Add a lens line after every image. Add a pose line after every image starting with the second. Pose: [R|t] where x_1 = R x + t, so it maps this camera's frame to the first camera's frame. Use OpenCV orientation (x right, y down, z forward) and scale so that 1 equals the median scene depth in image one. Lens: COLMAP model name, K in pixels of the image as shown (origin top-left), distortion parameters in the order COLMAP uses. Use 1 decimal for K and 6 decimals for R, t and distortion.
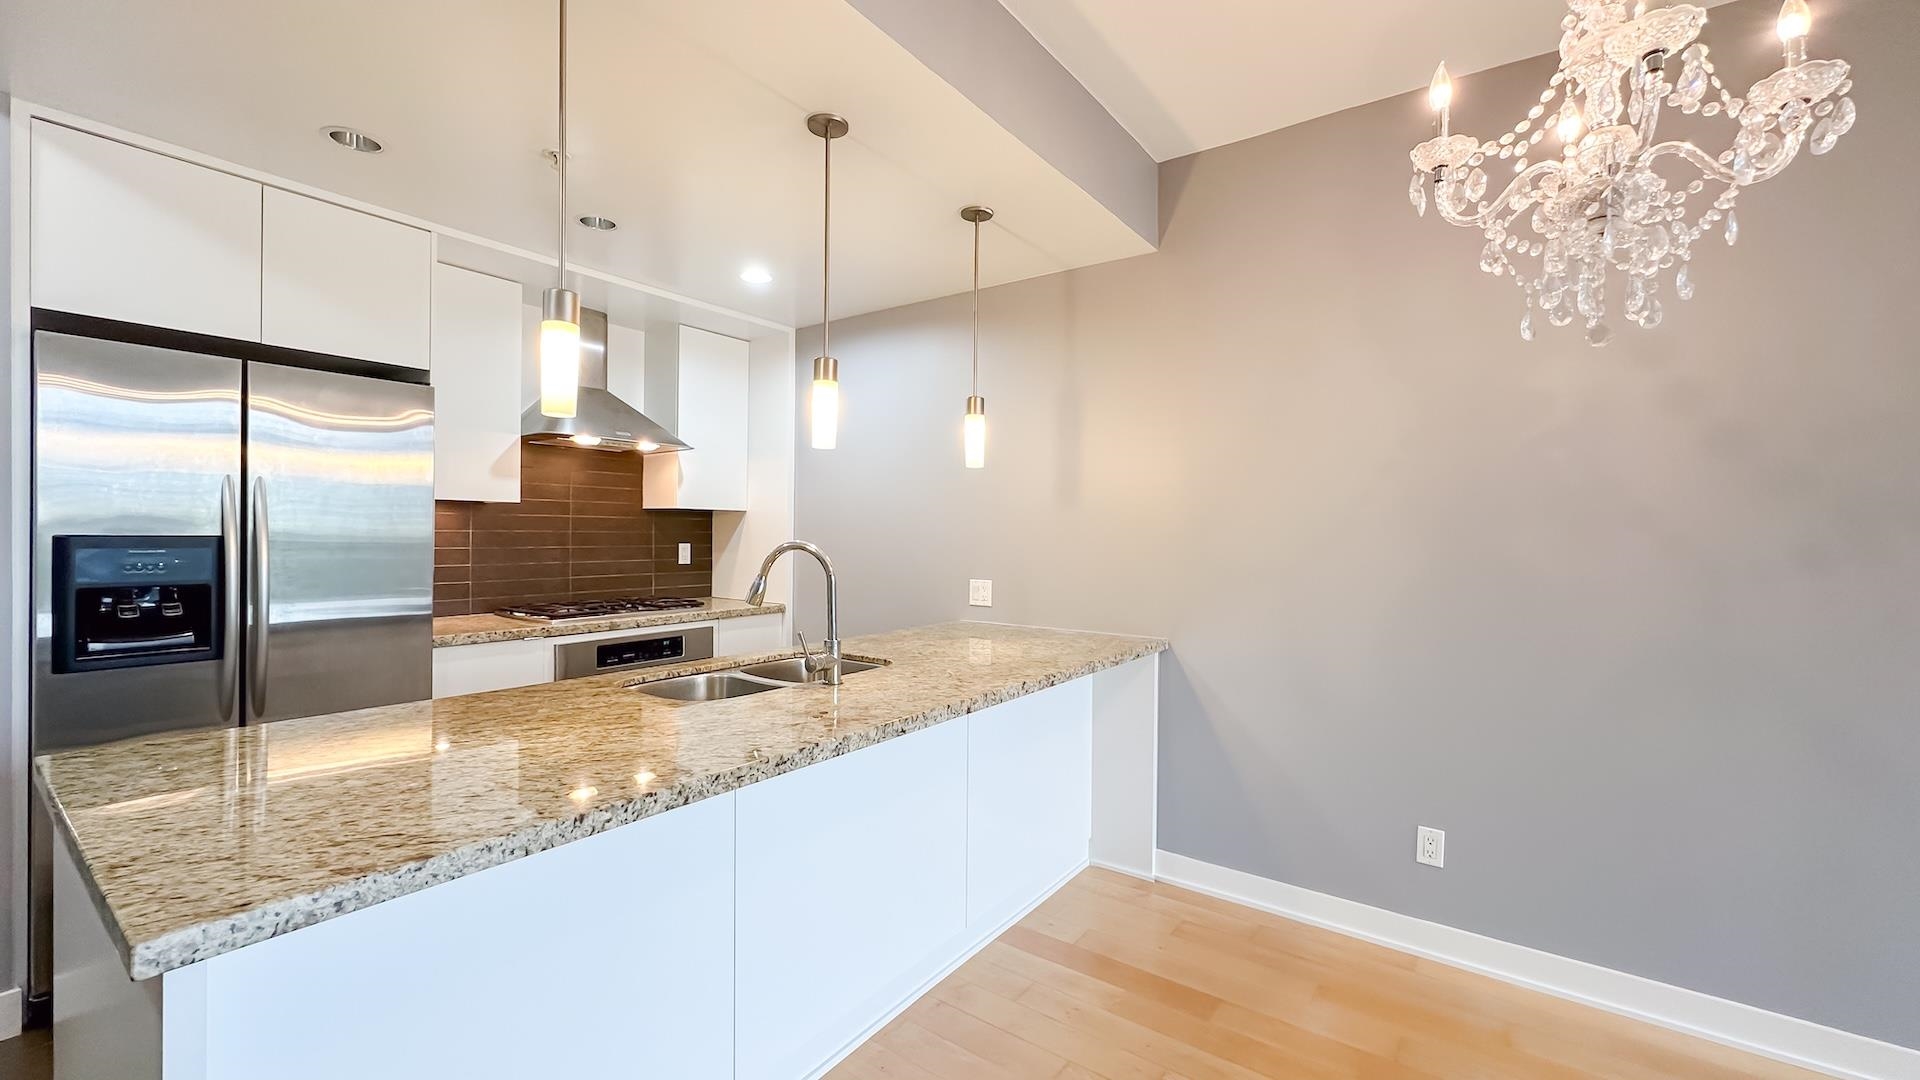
lens RADIAL K [[751.1, 0, 960.0], [0, 751.1, 540.0], [0, 0, 1]] dist [-0.001118, -0.000052]
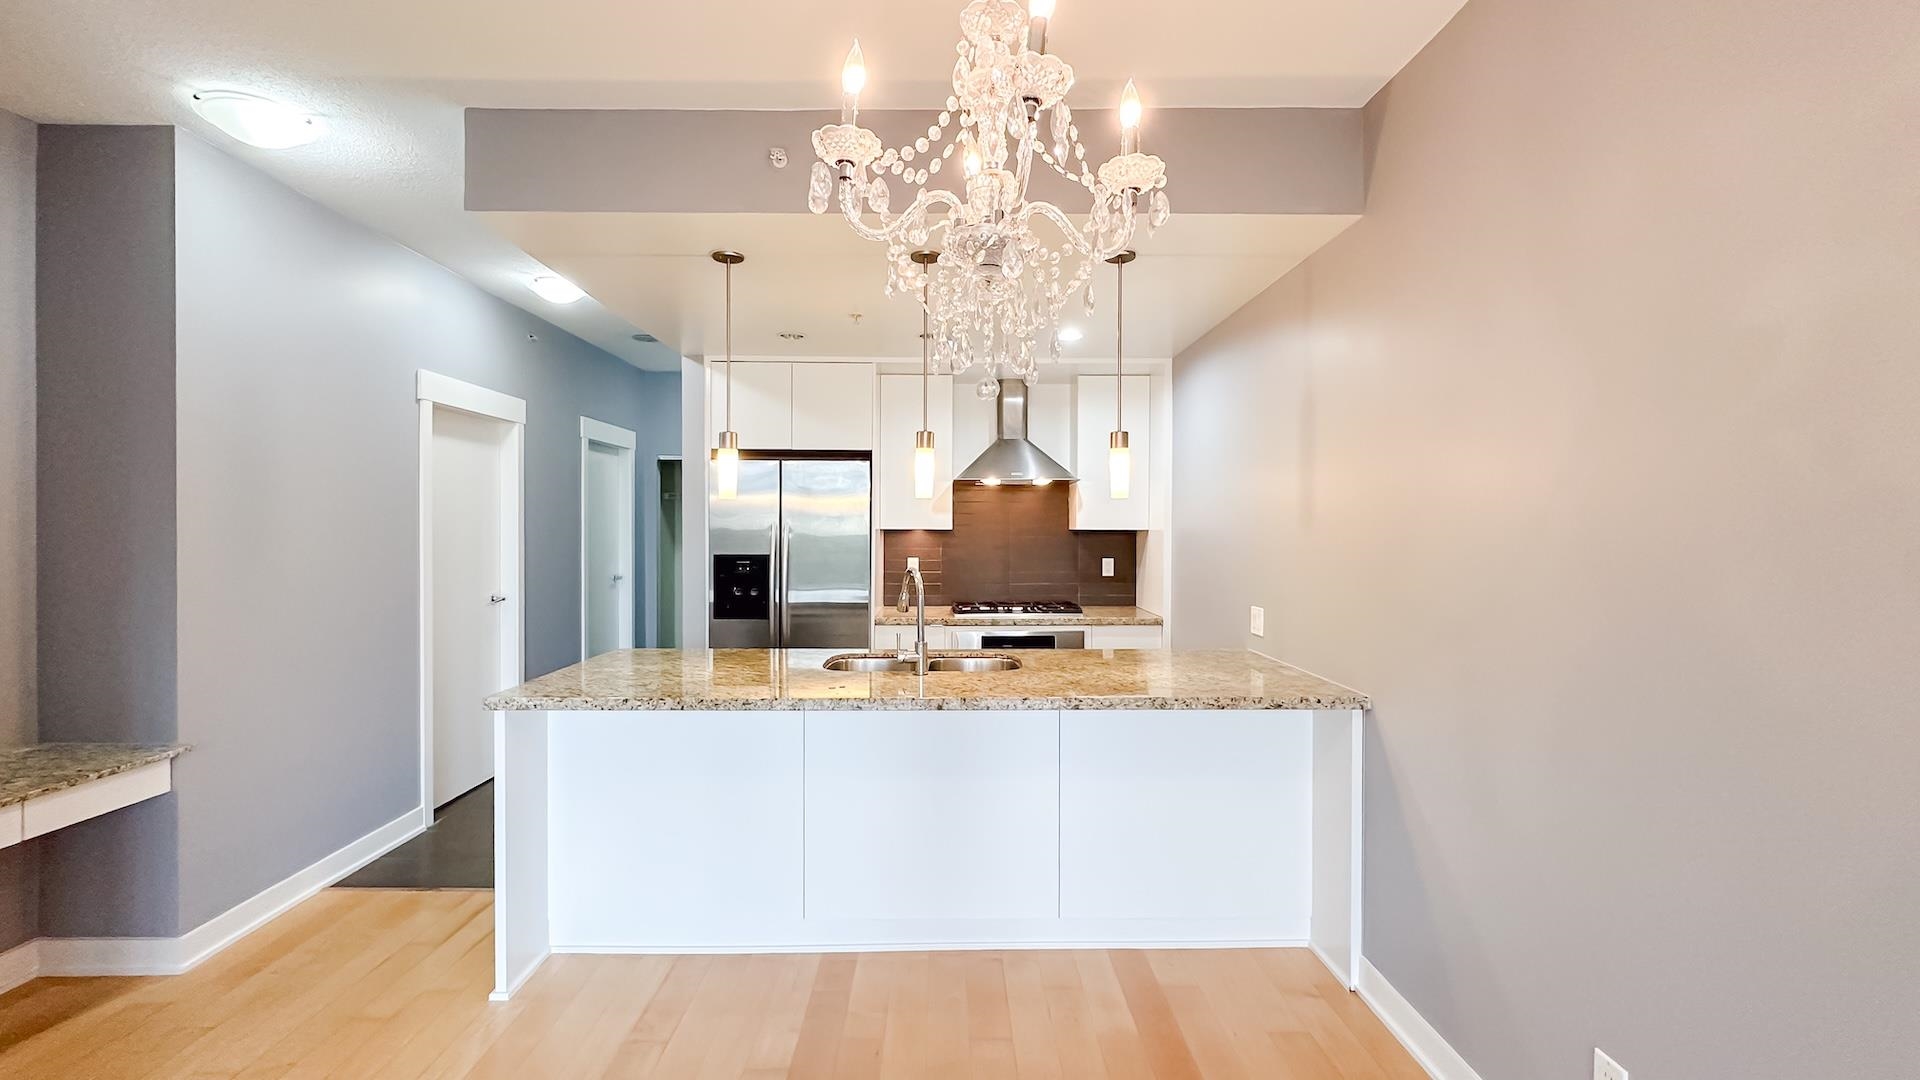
lens RADIAL K [[764.8, 0, 959.1], [0, 764.8, 538.1], [0, 0, 1]] dist [-0.000530, 0.000122]
pose [[0.607826, 0.000268, -0.794070, 0.687767], [-0.004391, 0.999986, -0.003023, -0.035001], [0.794058, 0.005324, 0.607819, 0.161197]]
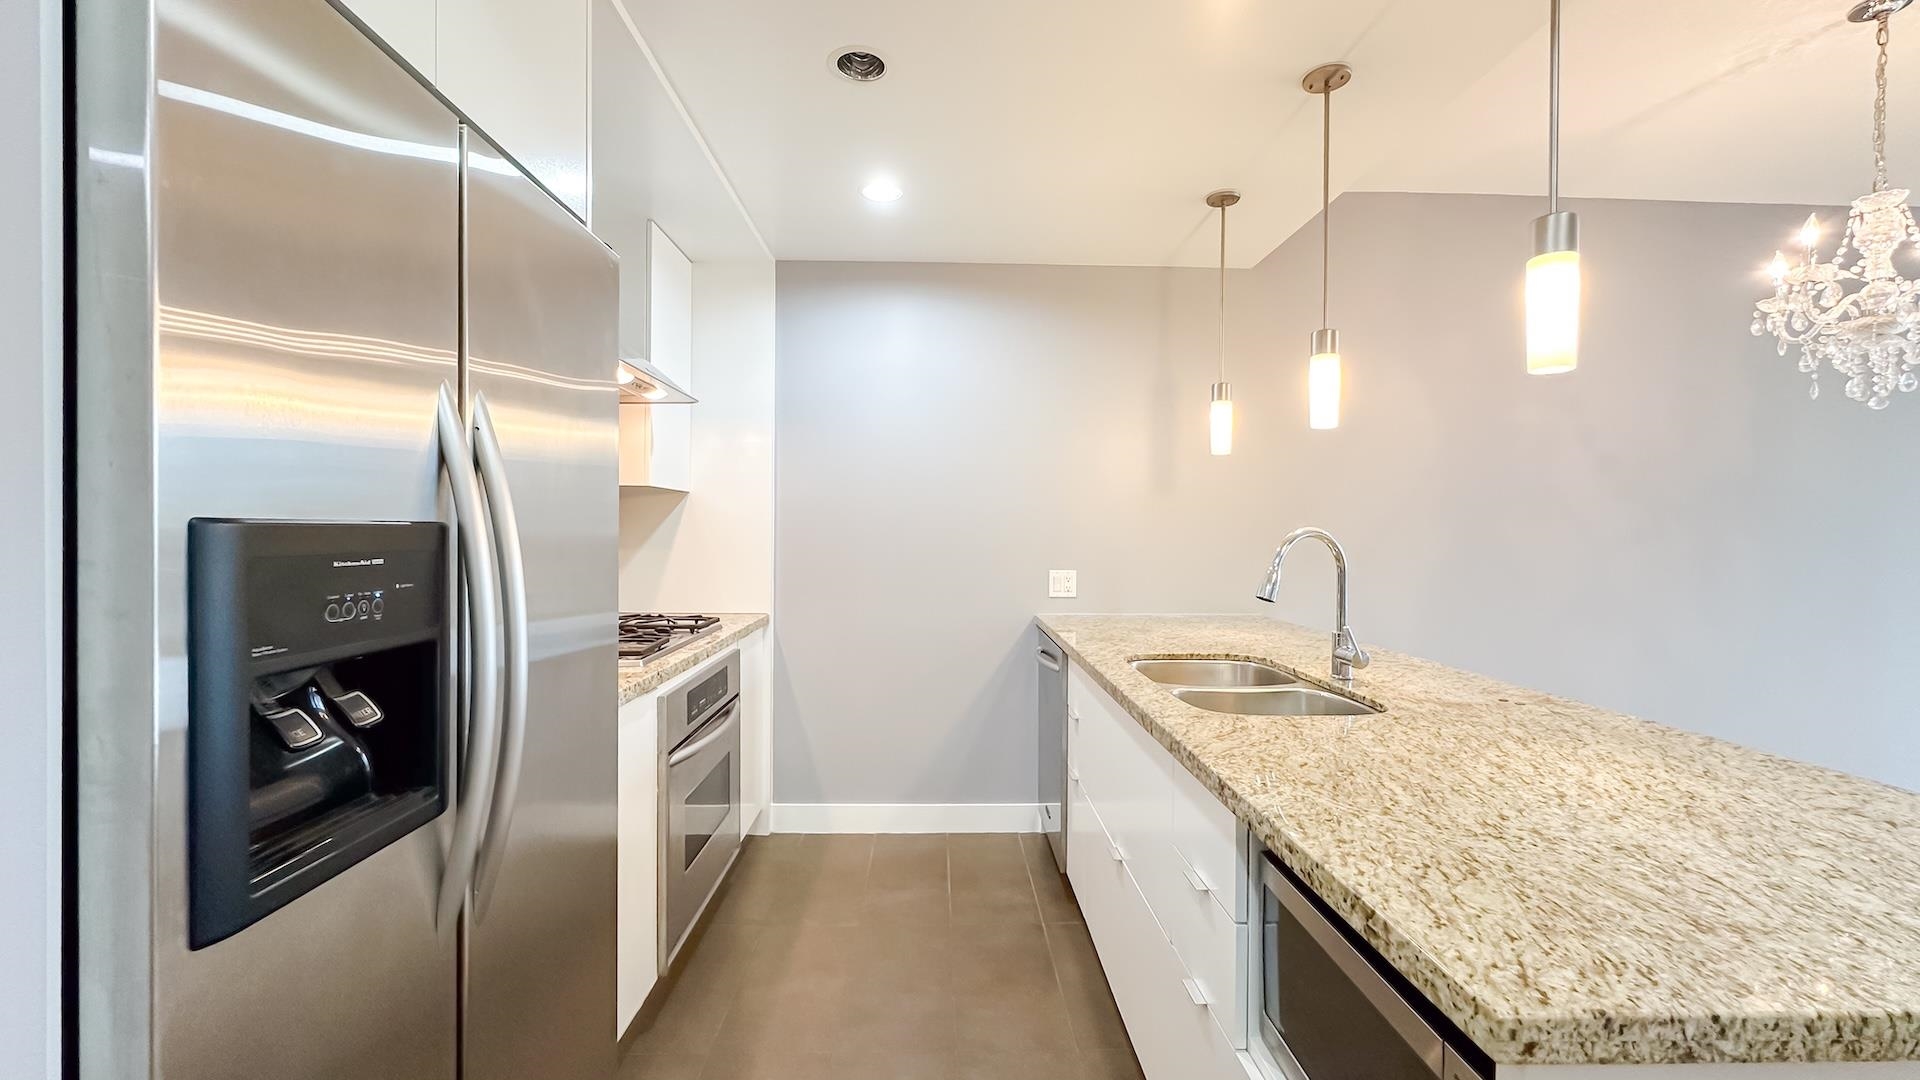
lens RADIAL K [[764.8, 0, 959.1], [0, 764.8, 538.1], [0, 0, 1]] dist [-0.000530, 0.000122]
pose [[0.788485, -0.009680, 0.614978, -0.830239], [0.001744, 0.999907, 0.013503, -0.001164], [-0.615052, -0.009574, 0.788429, 0.394121]]
